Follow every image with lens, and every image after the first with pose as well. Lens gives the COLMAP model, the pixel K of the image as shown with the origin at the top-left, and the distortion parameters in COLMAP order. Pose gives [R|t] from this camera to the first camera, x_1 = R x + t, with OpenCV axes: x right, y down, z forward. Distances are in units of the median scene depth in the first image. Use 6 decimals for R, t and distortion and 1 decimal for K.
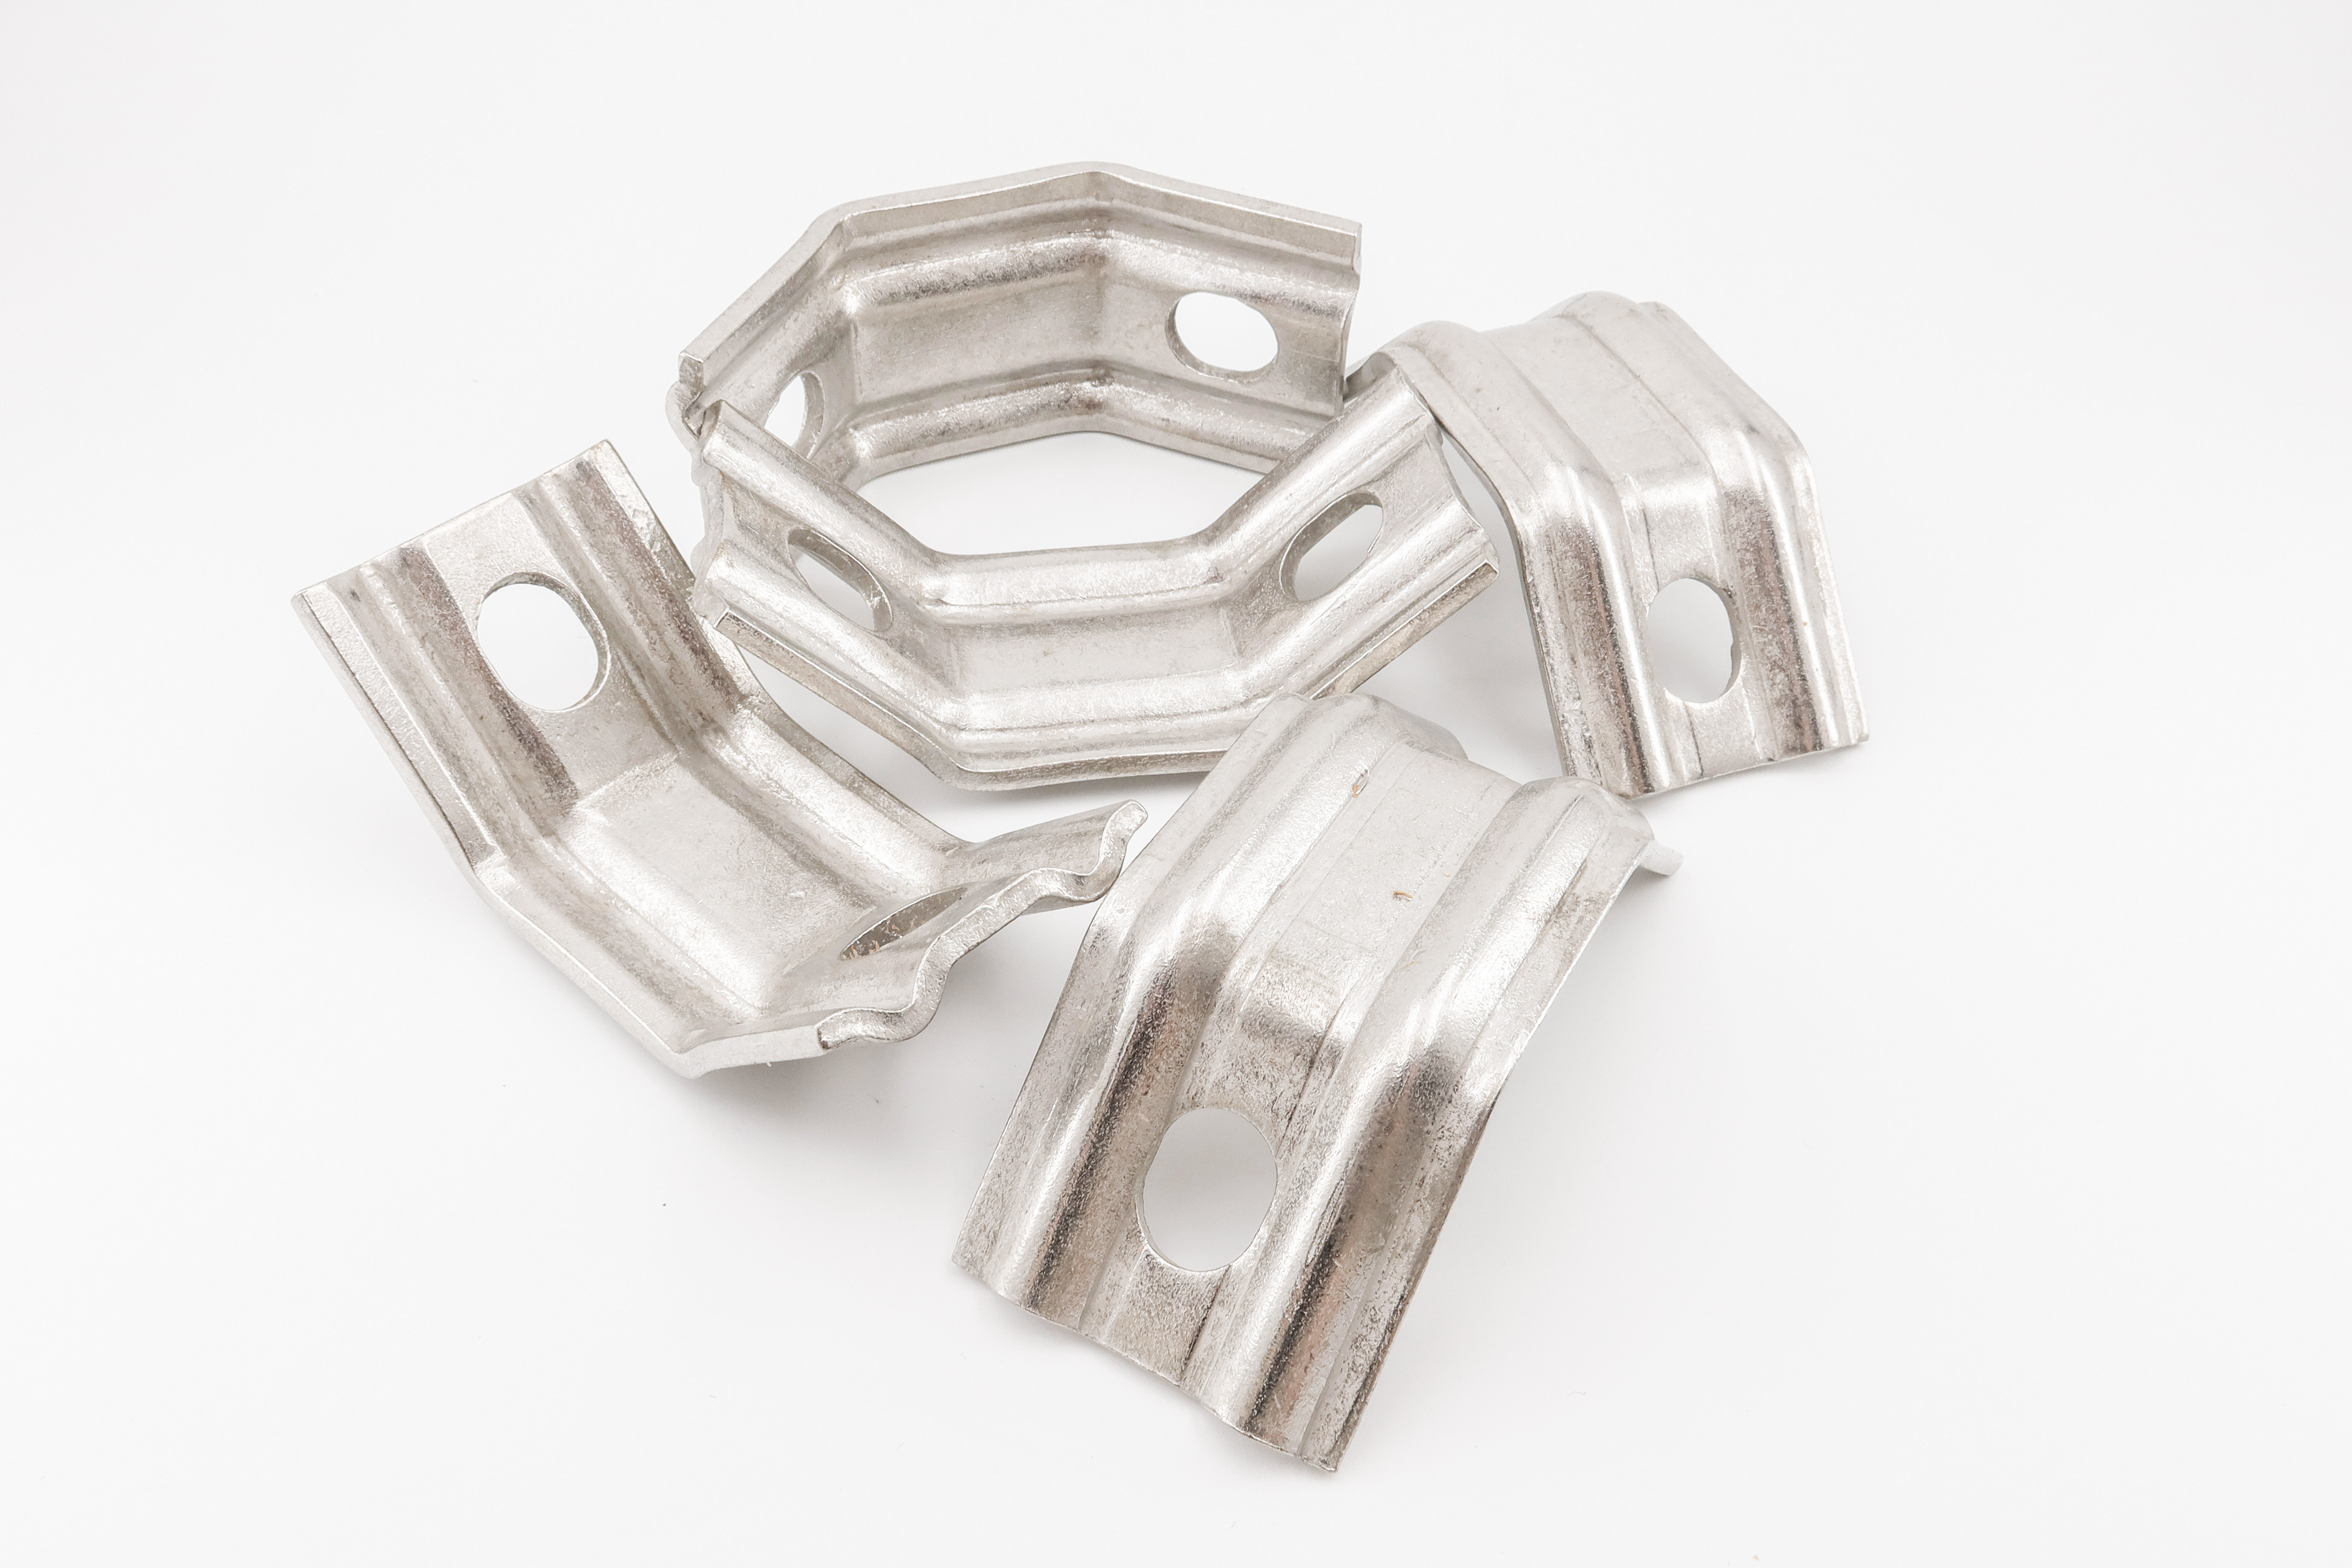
lens RADIAL K [[2102.3, 0, 1176.0], [0, 2102.3, 784.0], [0, 0, 1]] dist [-0.002294, -0.000761]
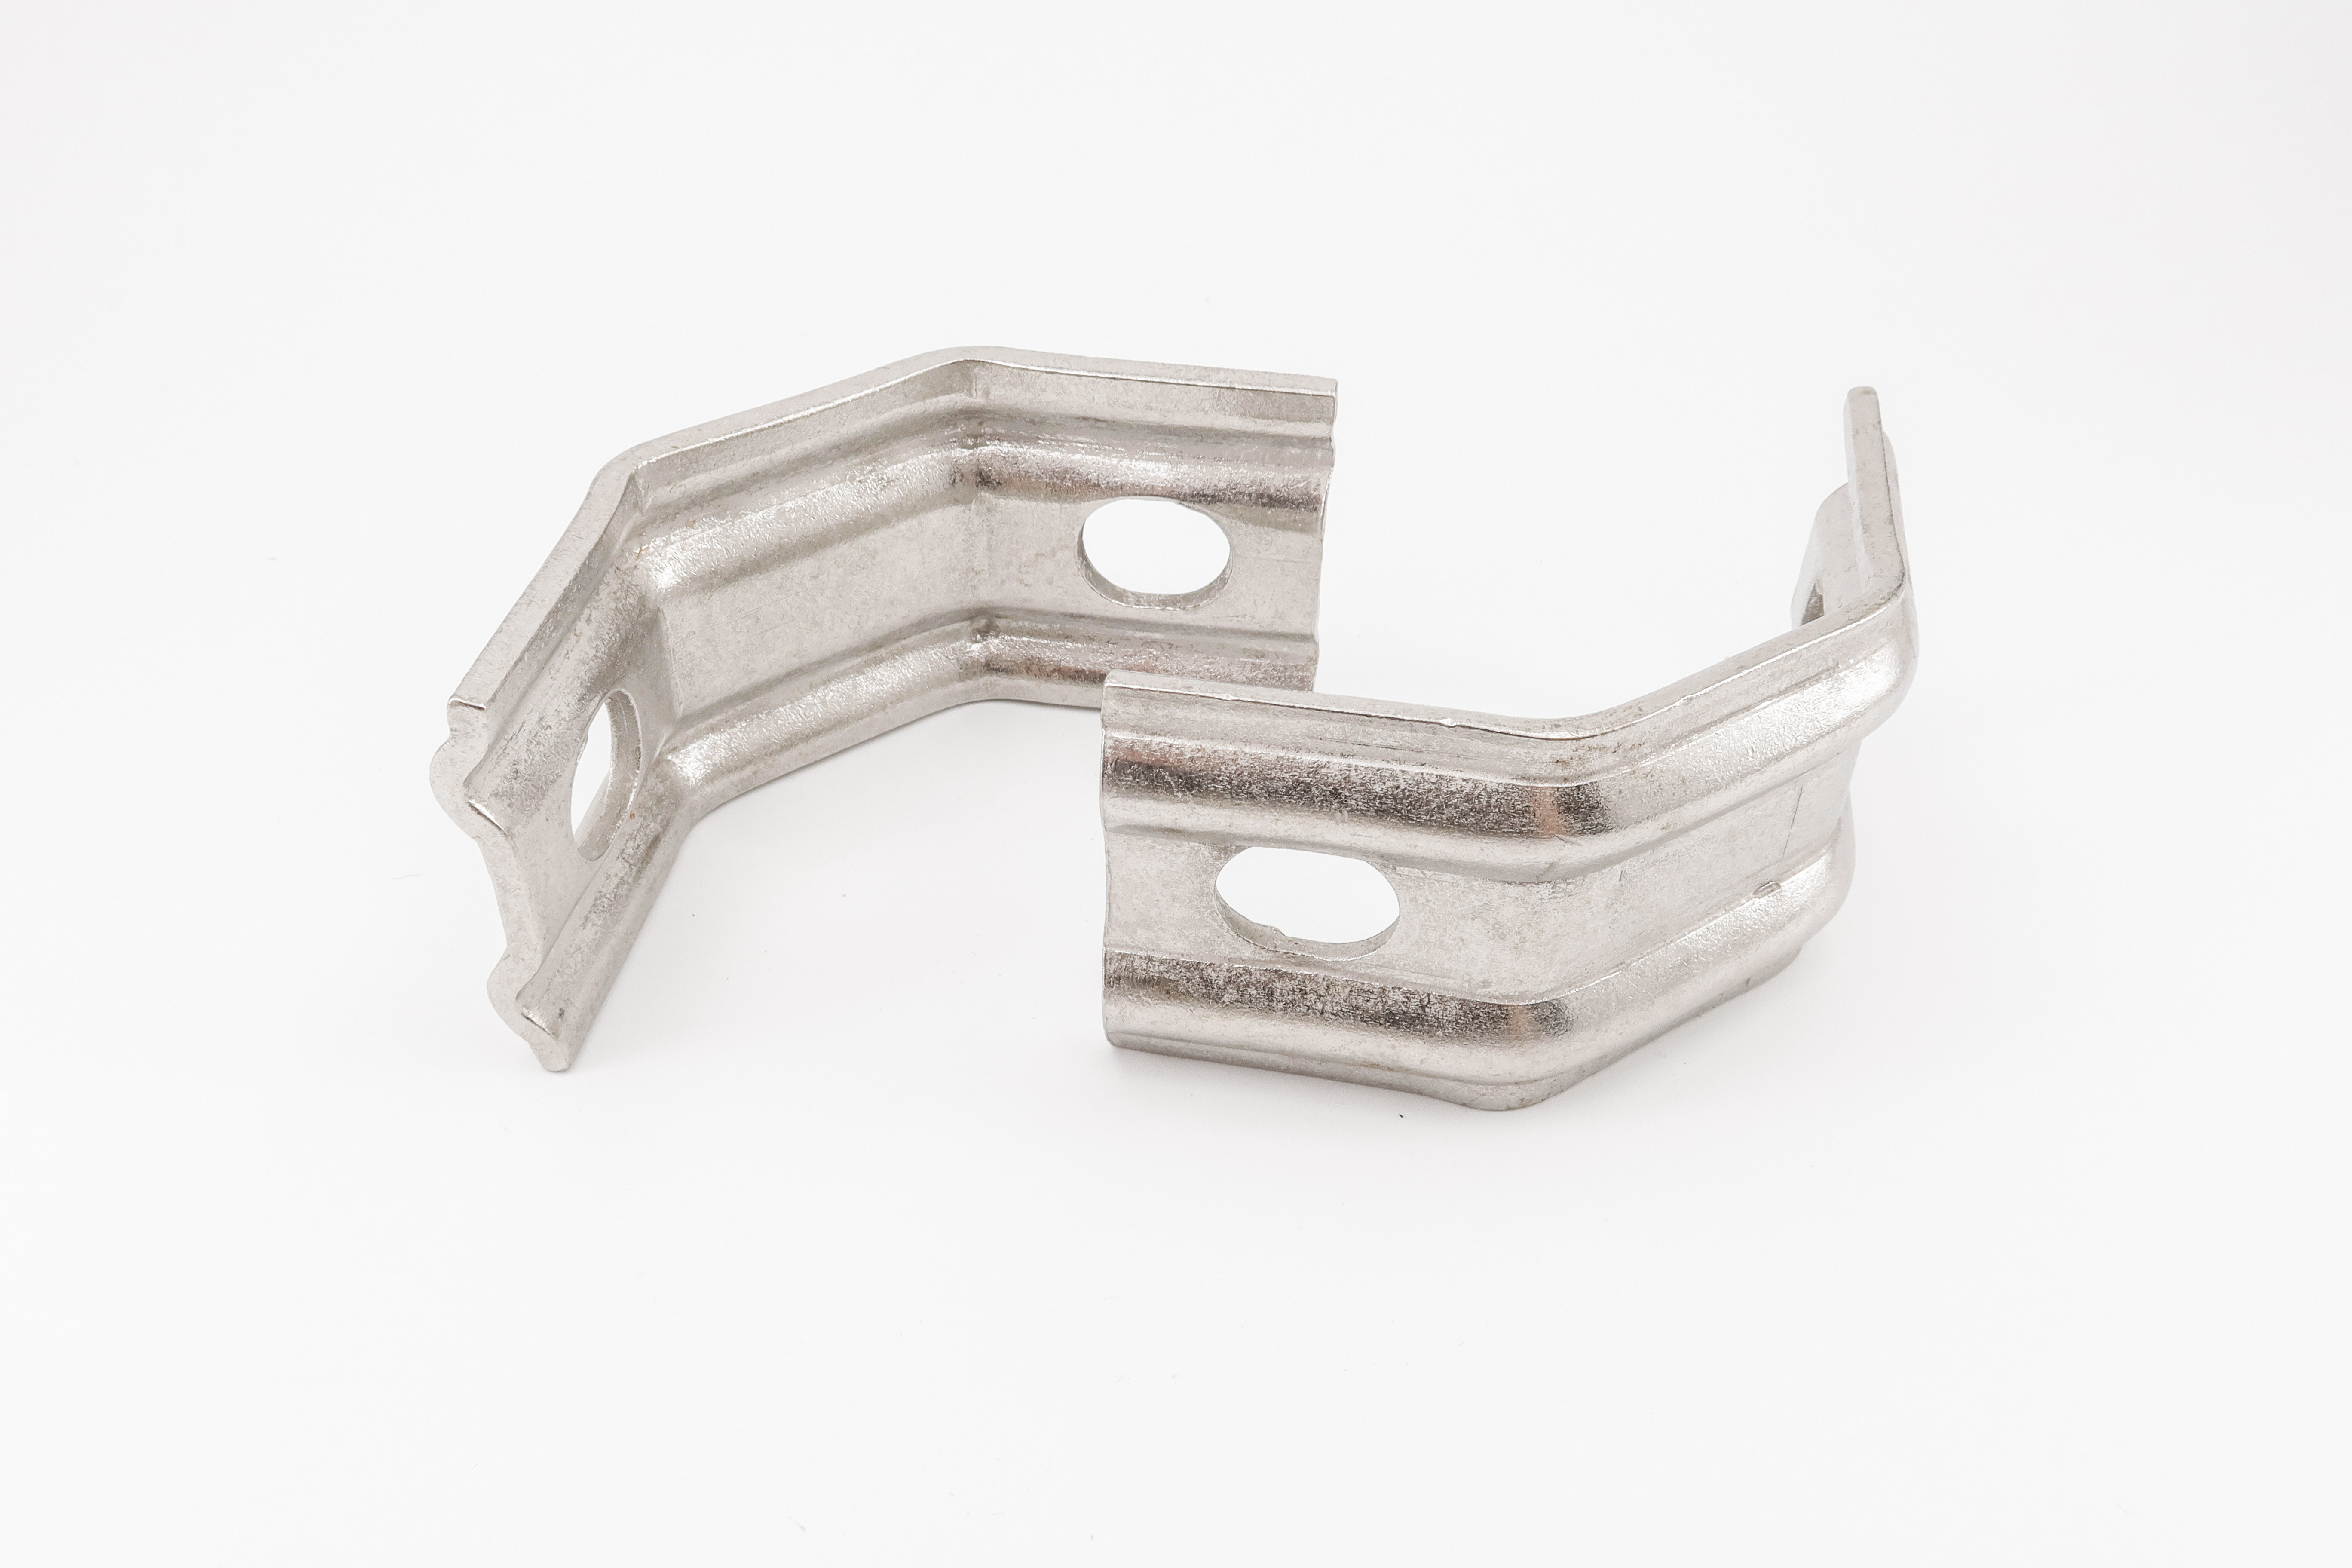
lens RADIAL K [[2102.3, 0, 1176.0], [0, 2102.3, 784.0], [0, 0, 1]] dist [-0.002294, -0.000761]
pose [[0.971249, -0.164172, 0.172405, -0.115184], [0.178449, 0.981402, -0.070760, -0.079745], [-0.157581, 0.099491, 0.982481, 0.278235]]
